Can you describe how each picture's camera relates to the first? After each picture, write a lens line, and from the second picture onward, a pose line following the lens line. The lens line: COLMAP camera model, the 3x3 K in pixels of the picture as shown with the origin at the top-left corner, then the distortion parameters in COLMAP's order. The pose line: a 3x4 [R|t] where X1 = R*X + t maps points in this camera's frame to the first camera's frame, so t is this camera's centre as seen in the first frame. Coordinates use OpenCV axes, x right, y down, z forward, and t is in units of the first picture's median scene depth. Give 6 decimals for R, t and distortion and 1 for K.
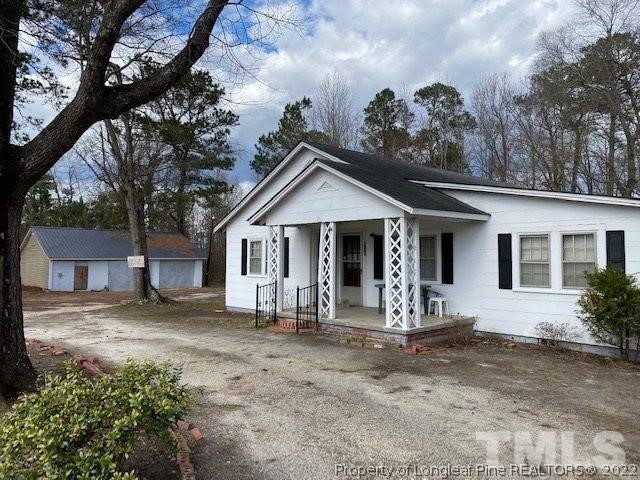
lens RADIAL K [[480.5, 0, 319.8], [0, 480.5, 237.4], [0, 0, 1]] dist [0.001782, -0.005630]
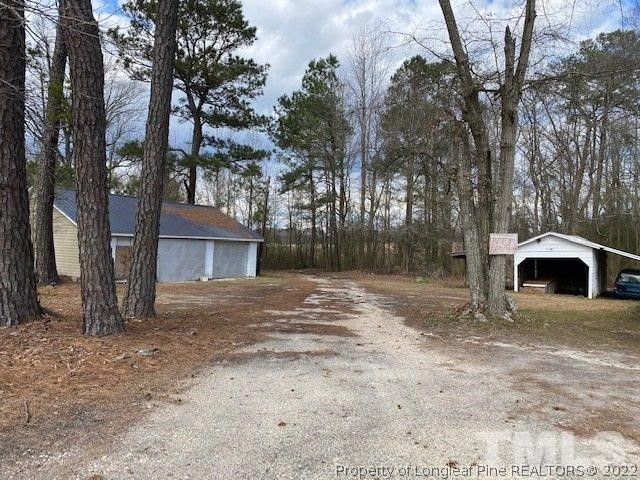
lens RADIAL K [[480.5, 0, 321.8], [0, 480.5, 239.8], [0, 0, 1]] dist [0.001782, -0.005630]
pose [[0.974098, 0.031430, 0.223932, -0.710976], [-0.038772, 0.998843, 0.028462, 0.038021], [-0.222778, -0.036407, 0.974189, 0.506782]]
